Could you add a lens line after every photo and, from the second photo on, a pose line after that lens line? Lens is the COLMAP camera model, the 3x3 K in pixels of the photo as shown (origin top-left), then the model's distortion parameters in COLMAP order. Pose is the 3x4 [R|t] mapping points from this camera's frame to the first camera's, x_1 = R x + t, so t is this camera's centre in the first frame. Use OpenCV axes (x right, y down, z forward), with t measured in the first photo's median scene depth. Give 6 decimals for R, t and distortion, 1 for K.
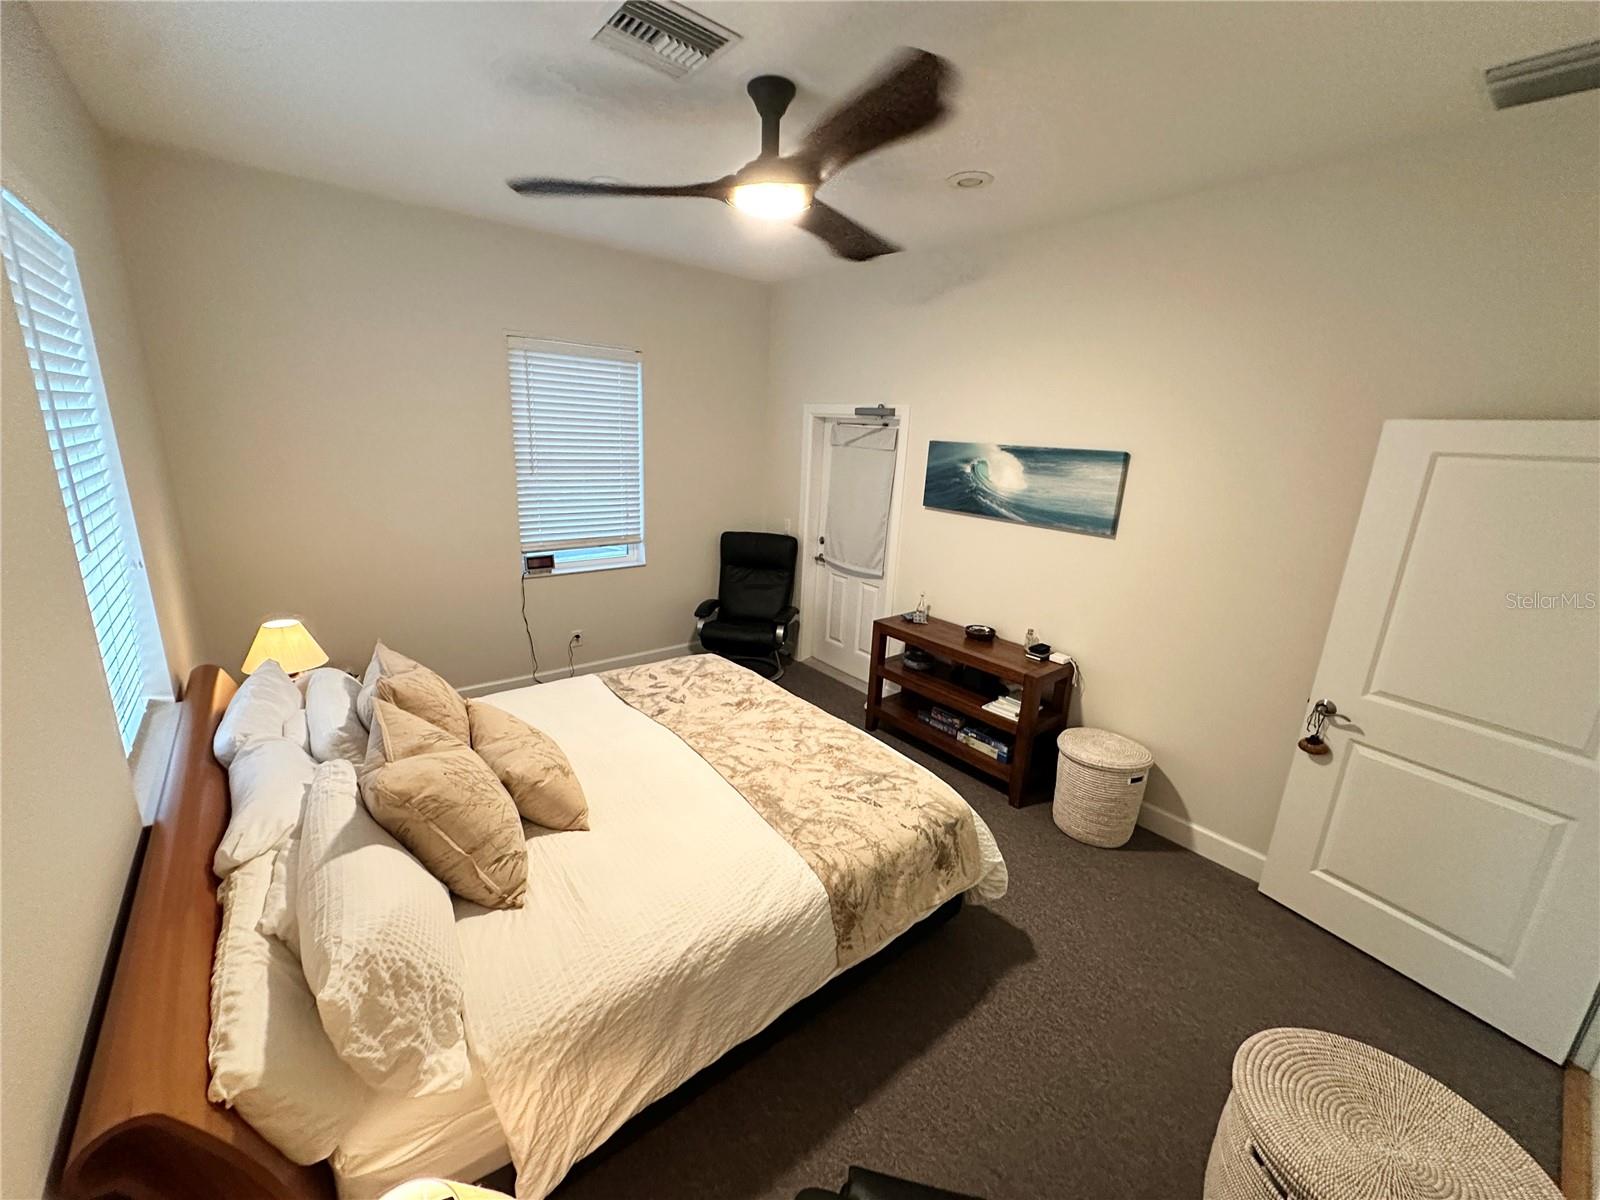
lens RADIAL K [[637.3, 0, 804.3], [0, 637.3, 601.4], [0, 0, 1]] dist [-0.002924, 0.001048]
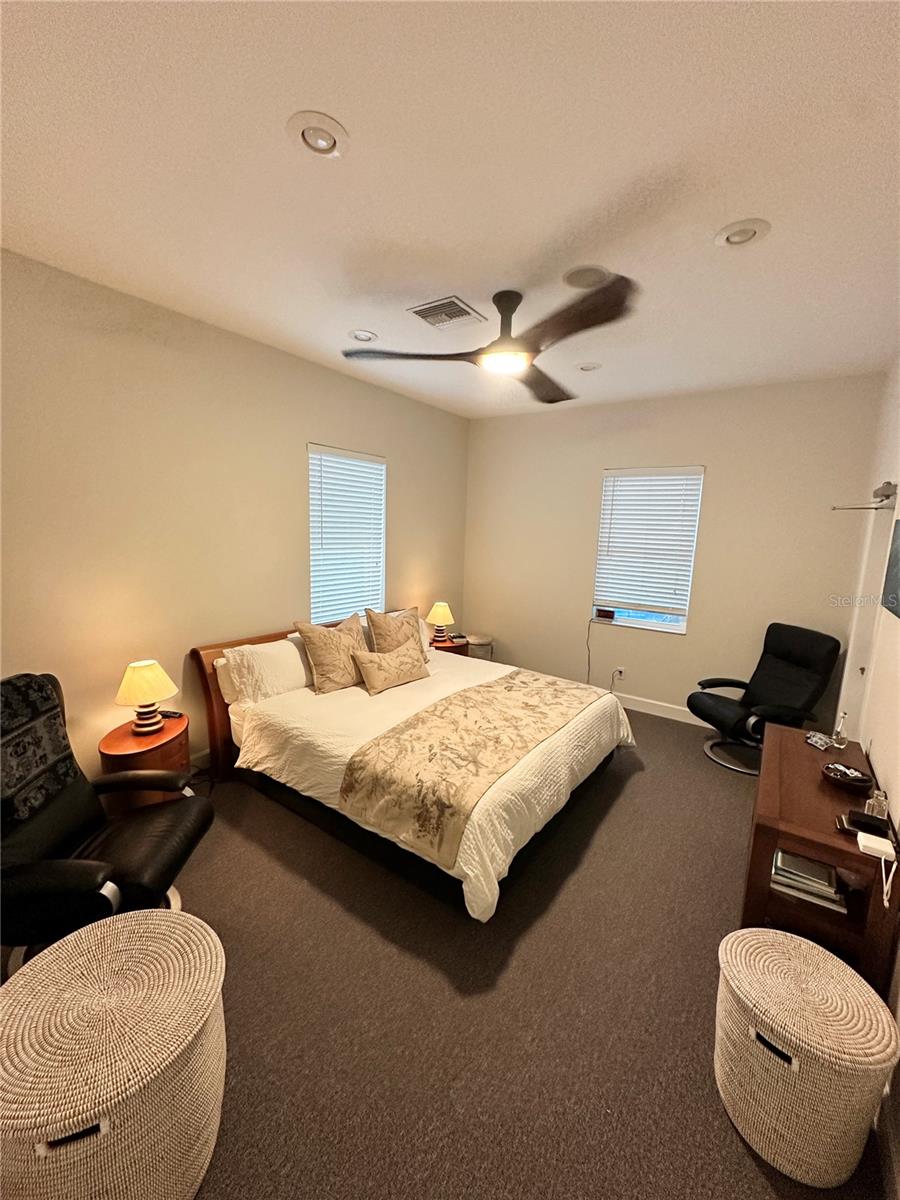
lens RADIAL K [[478.0, 0, 451.1], [0, 478.0, 601.7], [0, 0, 1]] dist [-0.002924, 0.001048]
pose [[0.258773, 0.112646, -0.959347, 0.953817], [-0.275445, 0.960546, 0.038488, -0.055511], [0.925833, 0.254288, 0.279591, 0.583633]]
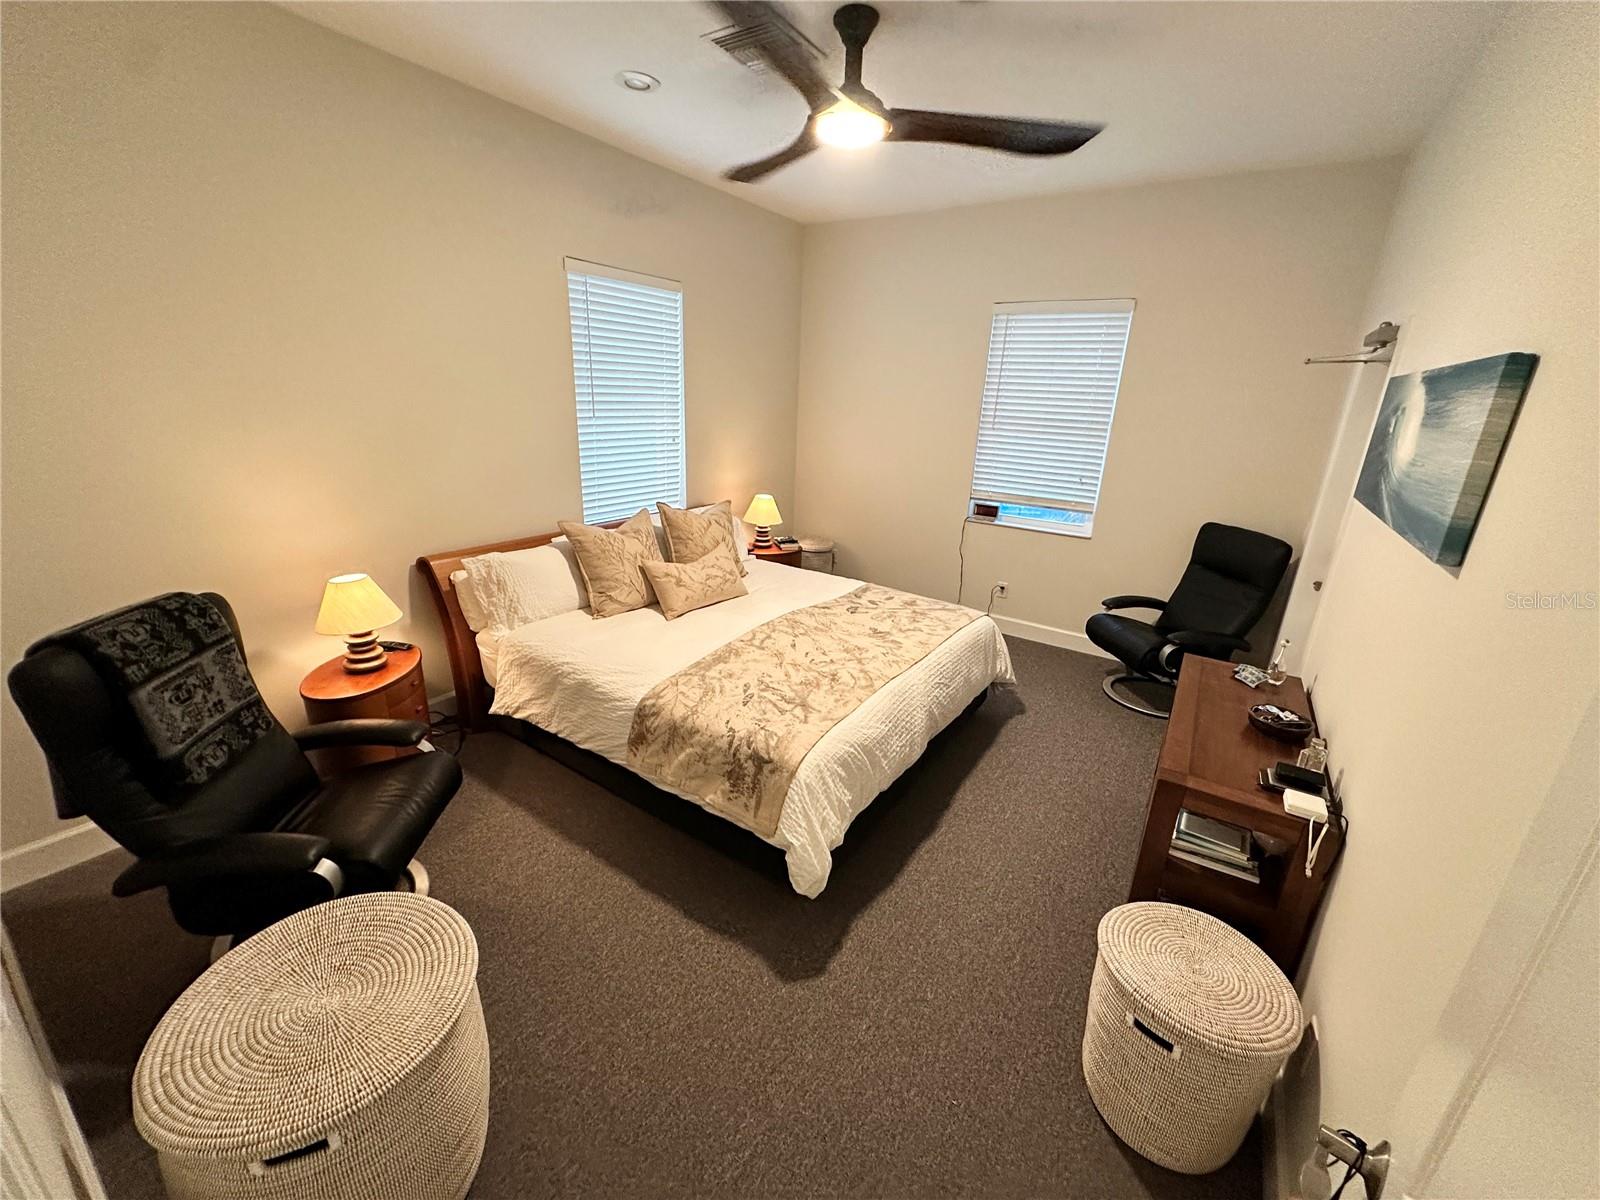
lens RADIAL K [[637.3, 0, 800.2], [0, 637.3, 599.4], [0, 0, 1]] dist [-0.002924, 0.001048]
pose [[0.282743, 0.266229, -0.921509, 0.937302], [-0.277350, 0.942364, 0.187156, -0.056403], [0.918223, 0.202663, 0.340285, 0.607158]]
